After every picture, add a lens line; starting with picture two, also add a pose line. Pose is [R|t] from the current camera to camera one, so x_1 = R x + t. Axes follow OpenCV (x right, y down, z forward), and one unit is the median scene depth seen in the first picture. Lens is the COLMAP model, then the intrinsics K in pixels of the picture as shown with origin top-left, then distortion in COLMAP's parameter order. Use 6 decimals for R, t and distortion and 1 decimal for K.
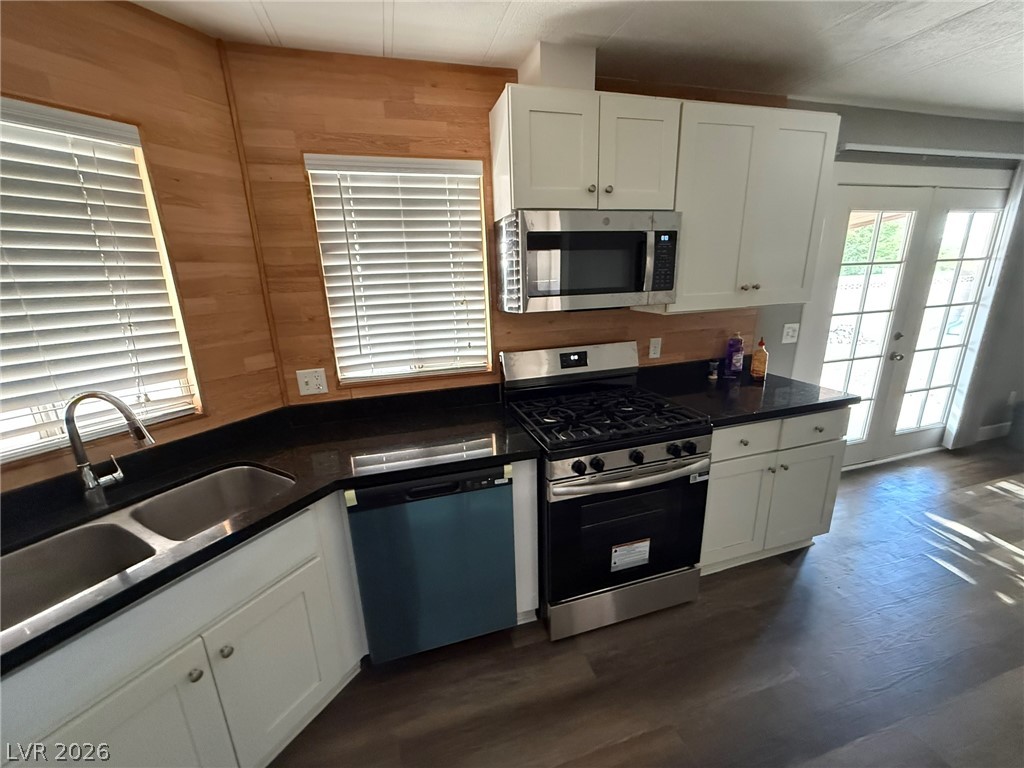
lens RADIAL K [[409.4, 0, 512.9], [0, 409.4, 383.8], [0, 0, 1]] dist [-0.001198, 0.000351]
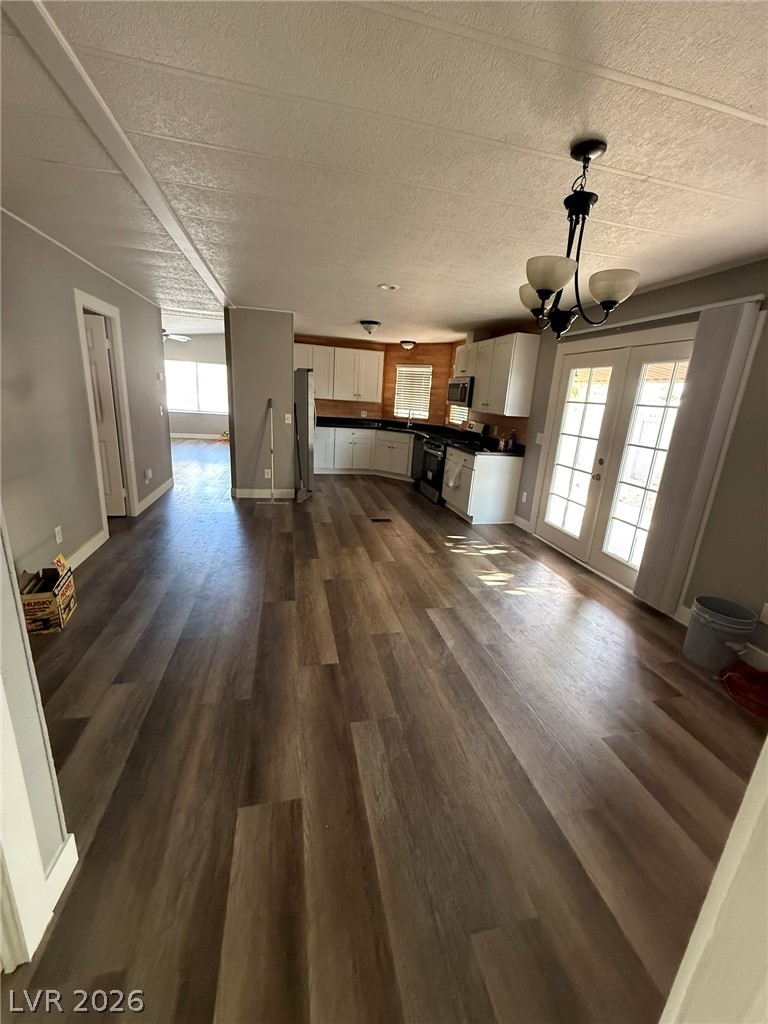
lens RADIAL K [[409.4, 0, 386.4], [0, 409.4, 507.5], [0, 0, 1]] dist [-0.001198, 0.000351]
pose [[-0.058824, 0.295374, -0.953569, 3.683186], [-0.320131, 0.899192, 0.298279, -0.253541], [0.945545, 0.322813, 0.041664, 0.592545]]
